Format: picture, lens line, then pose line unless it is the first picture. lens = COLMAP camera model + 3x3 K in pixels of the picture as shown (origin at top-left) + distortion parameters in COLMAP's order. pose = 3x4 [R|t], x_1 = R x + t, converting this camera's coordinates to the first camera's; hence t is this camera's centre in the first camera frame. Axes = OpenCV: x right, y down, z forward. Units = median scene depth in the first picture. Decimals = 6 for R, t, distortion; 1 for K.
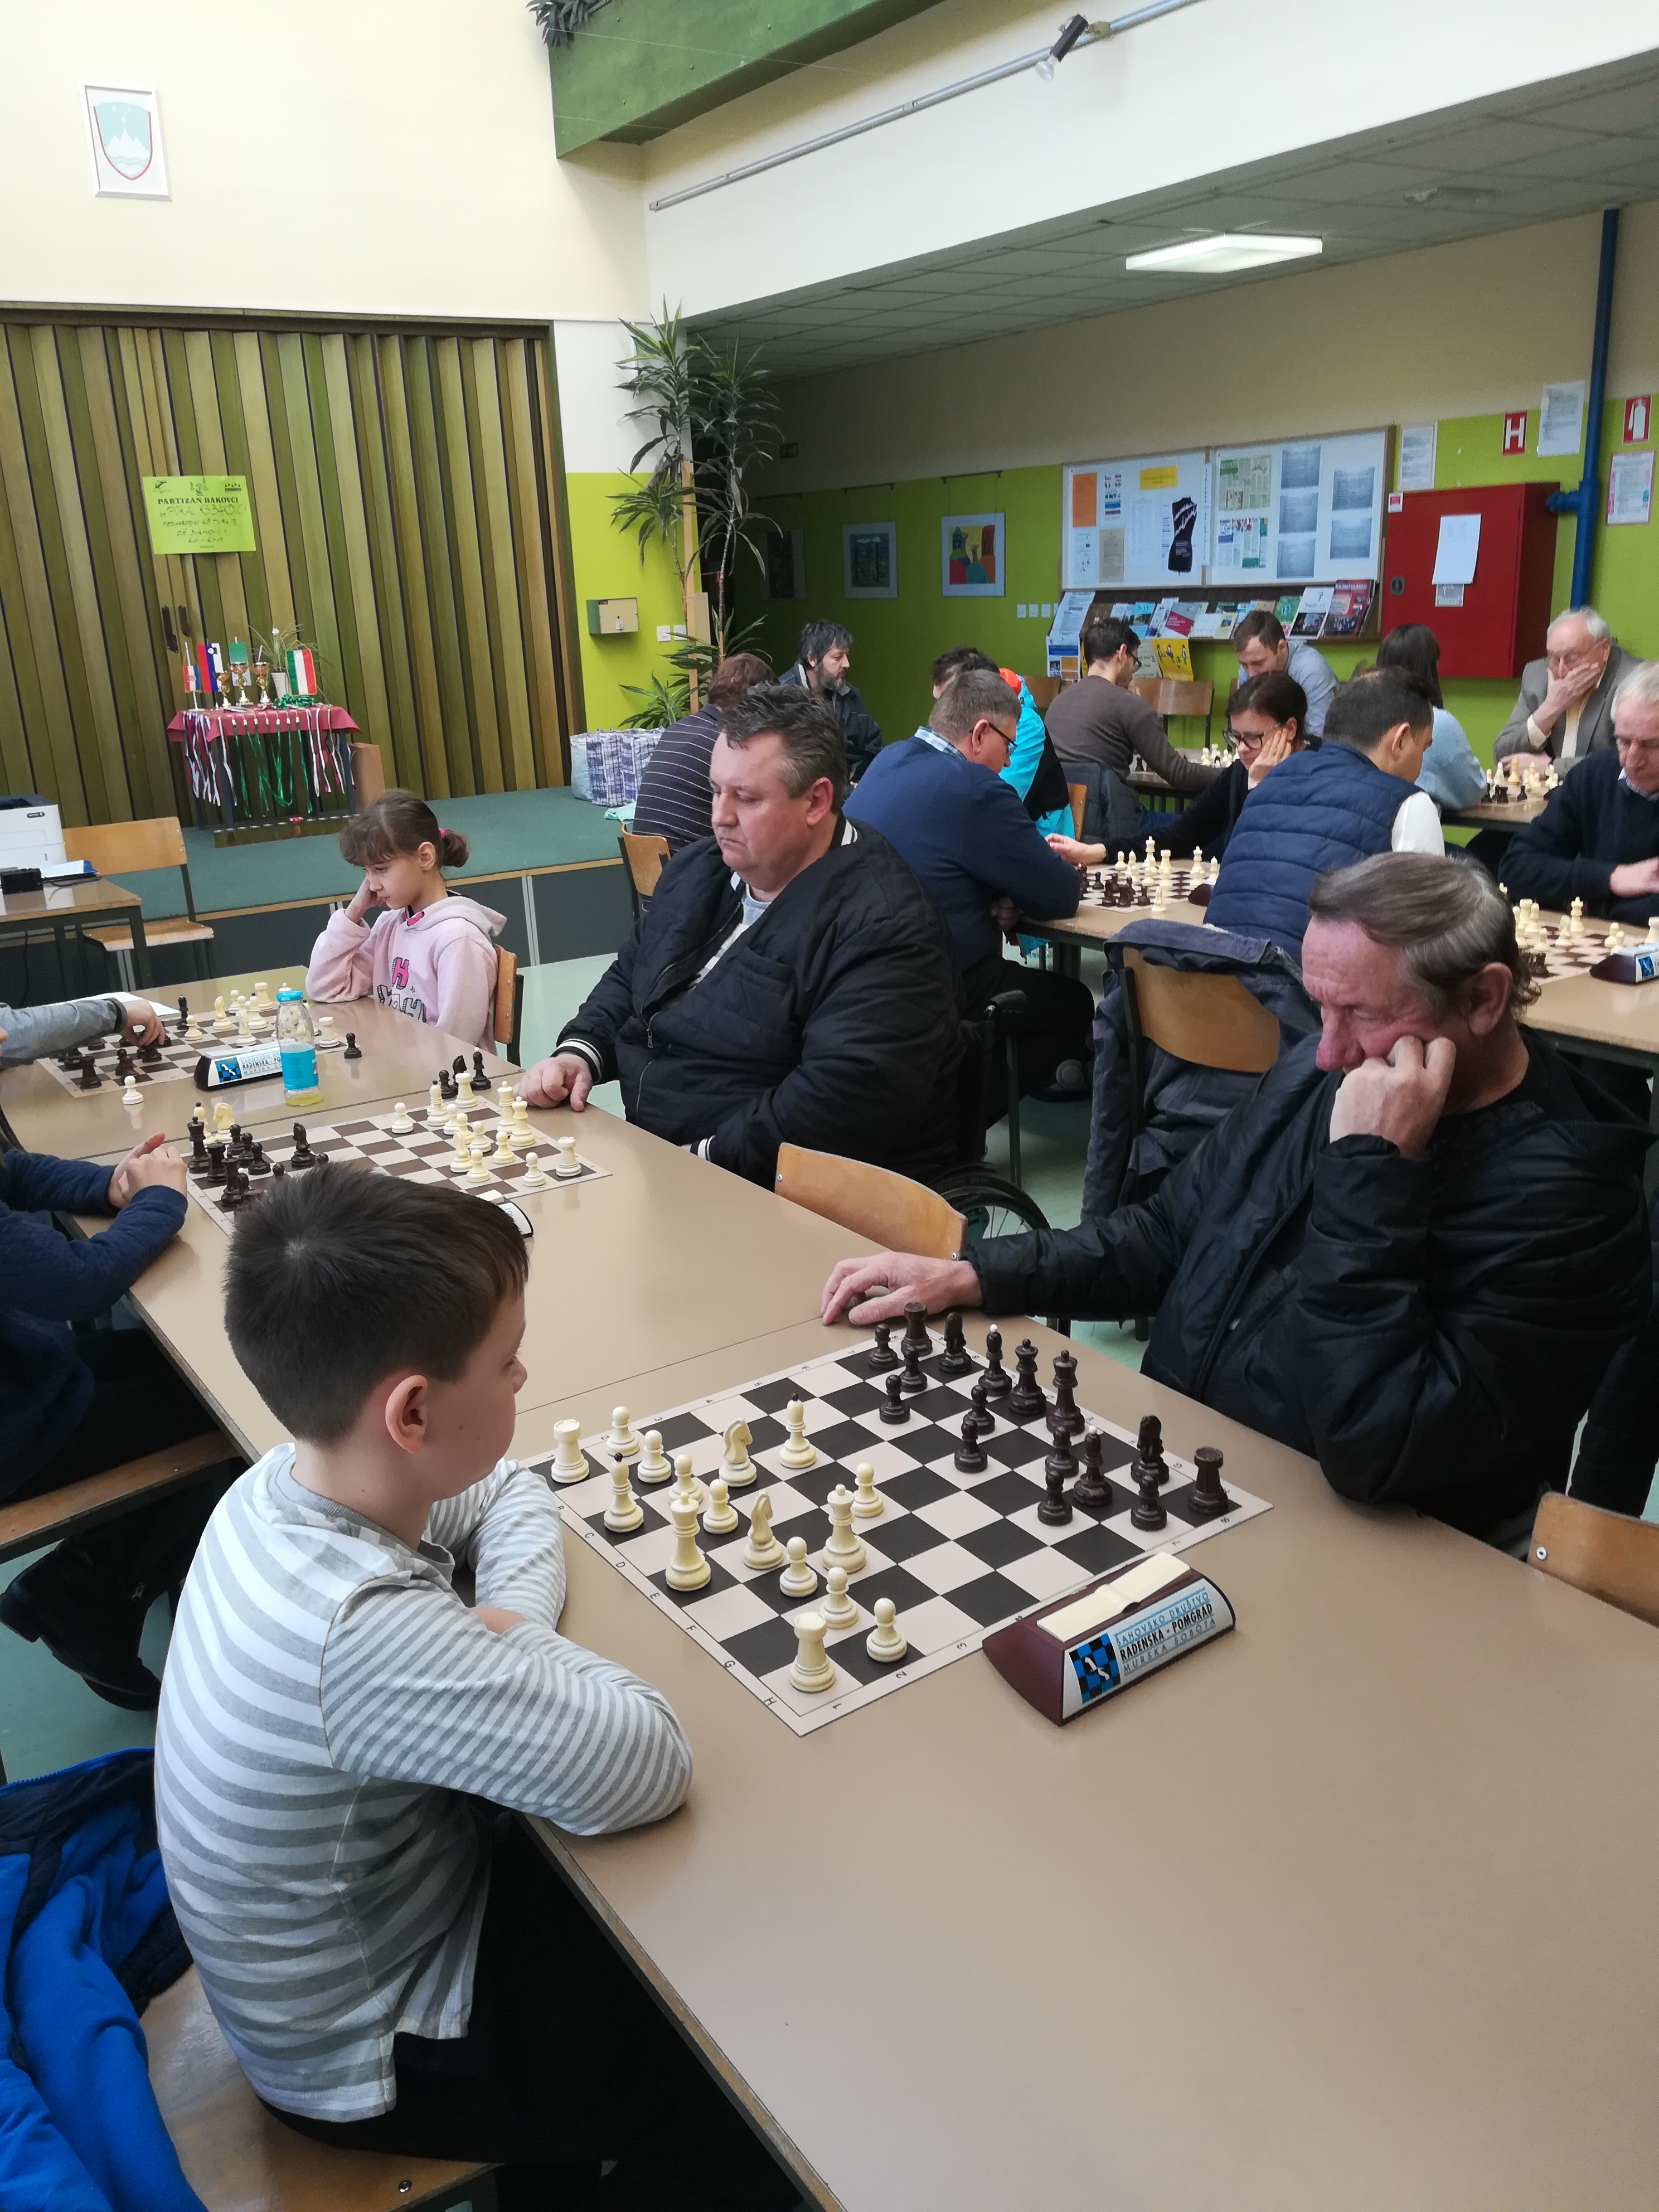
lens RADIAL K [[1697.5, 0, 844.5], [0, 1697.5, 1119.7], [0, 0, 1]] dist [0.008668, -0.008799]
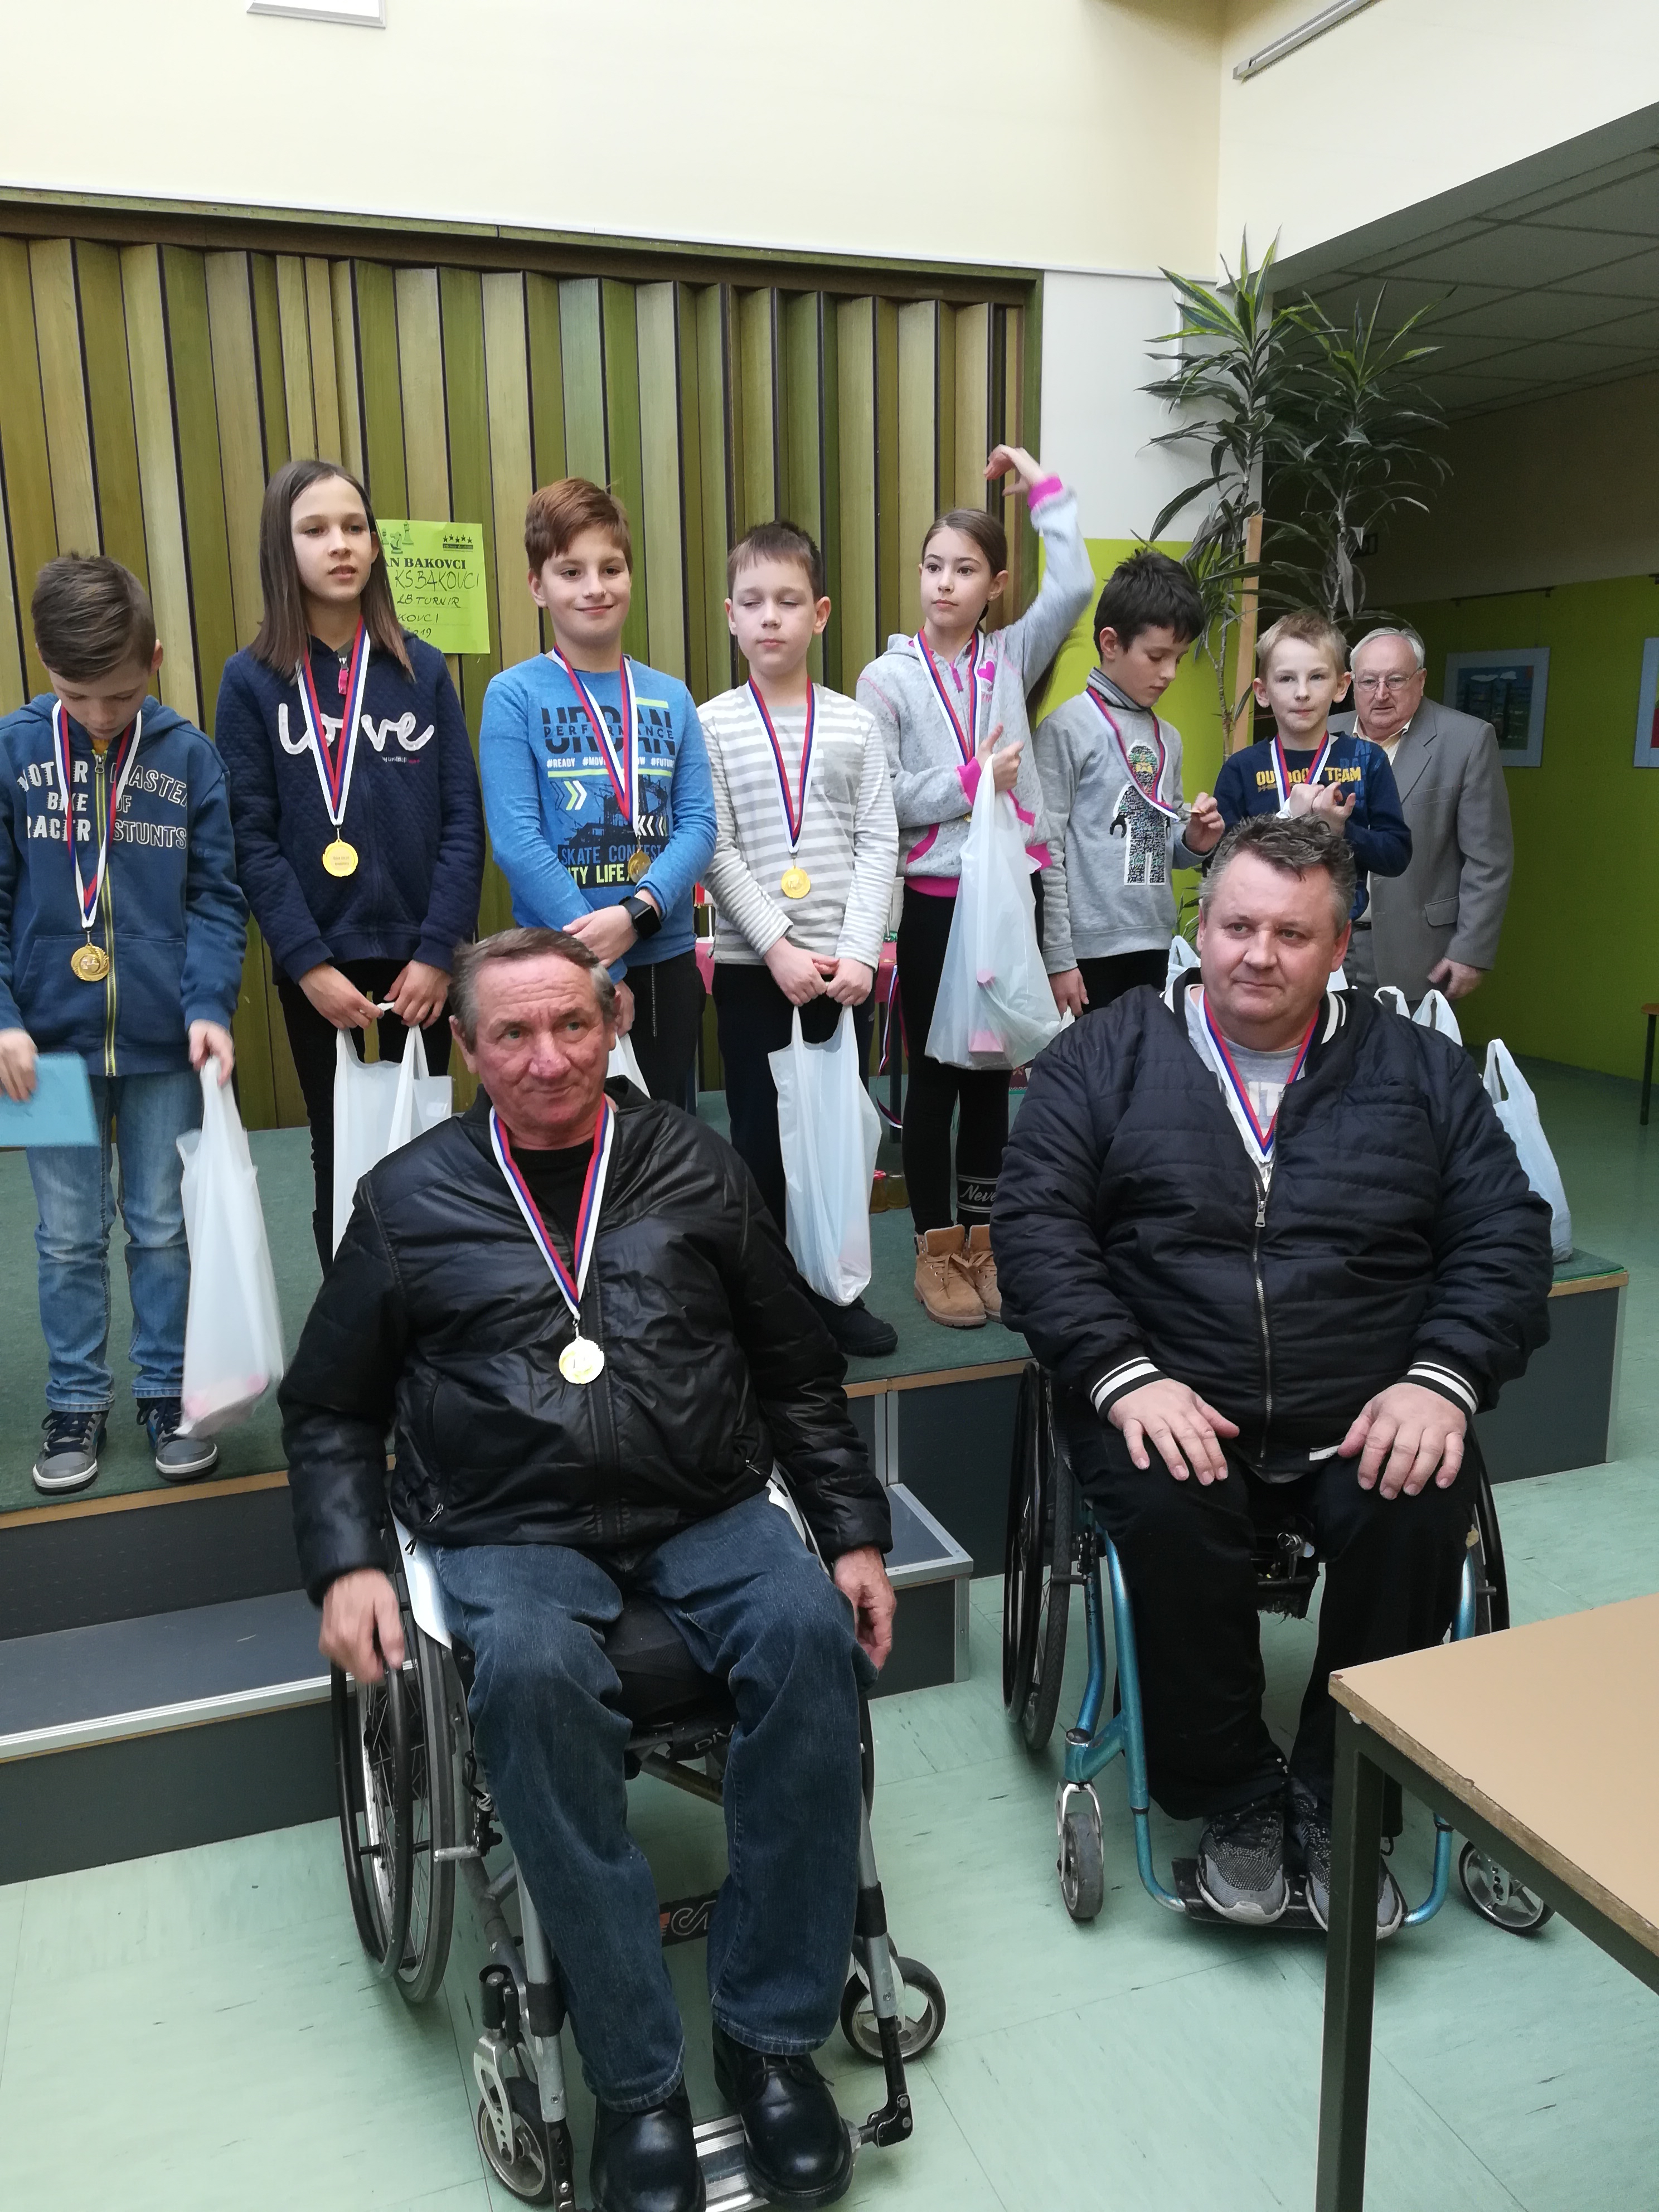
lens RADIAL K [[1697.5, 0, 805.6], [0, 1697.5, 1112.7], [0, 0, 1]] dist [0.008668, -0.008799]
pose [[0.967707, 0.076688, -0.240129, -0.092333], [-0.099207, 0.991589, -0.083125, -0.139715], [0.231735, 0.104263, 0.967175, 0.470930]]
